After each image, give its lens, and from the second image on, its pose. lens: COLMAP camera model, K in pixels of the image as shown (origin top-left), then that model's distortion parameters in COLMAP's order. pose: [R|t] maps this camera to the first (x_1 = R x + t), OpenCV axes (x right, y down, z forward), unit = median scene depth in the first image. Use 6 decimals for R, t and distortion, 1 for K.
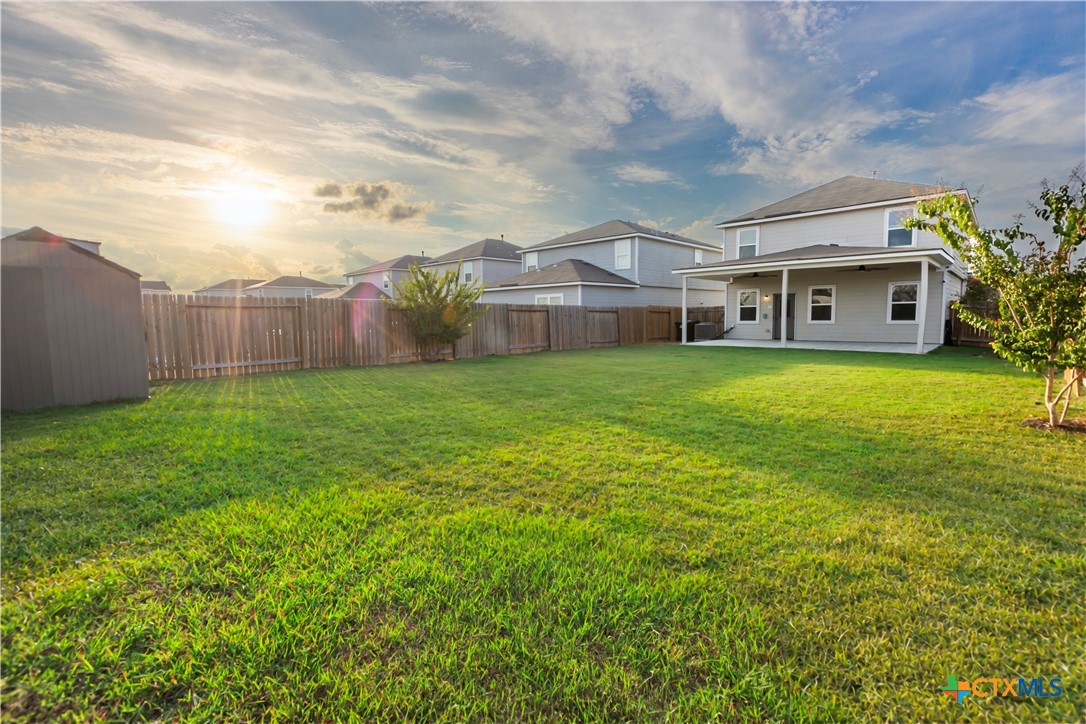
lens RADIAL K [[501.6, 0, 548.5], [0, 501.6, 359.5], [0, 0, 1]] dist [0.008473, -0.000471]
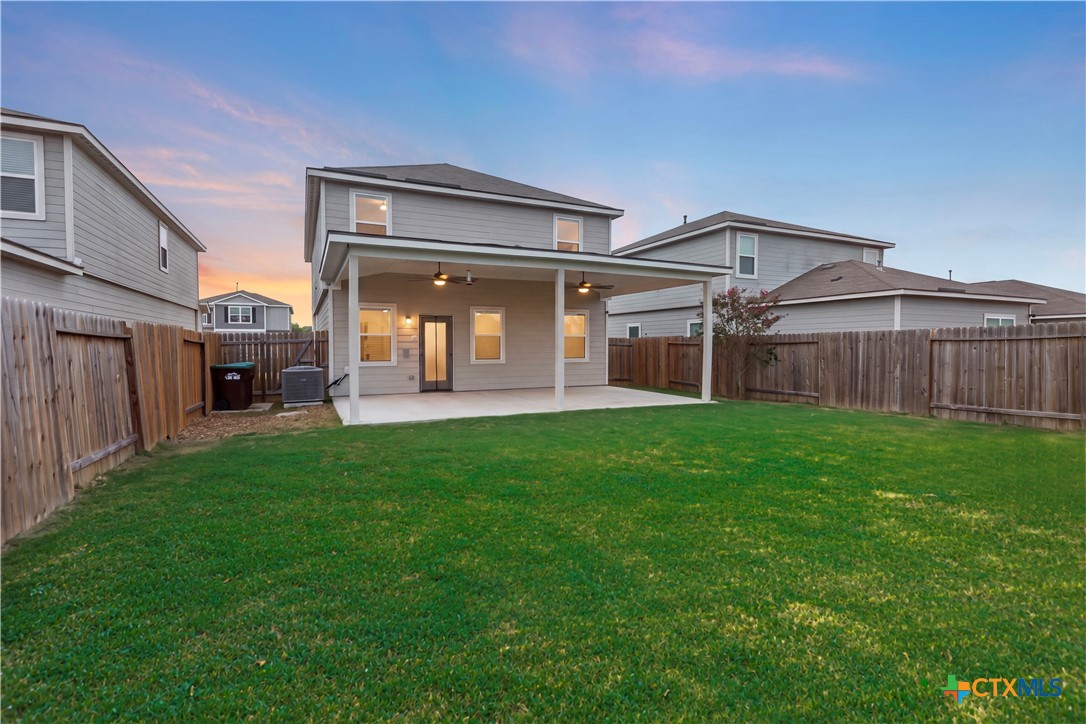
lens RADIAL K [[501.6, 0, 535.6], [0, 501.6, 356.5], [0, 0, 1]] dist [0.008473, -0.000471]
pose [[0.375046, -0.008070, 0.926971, -0.044340], [0.078880, 0.996613, -0.023238, -0.058088], [-0.923644, 0.081835, 0.374412, 0.657319]]
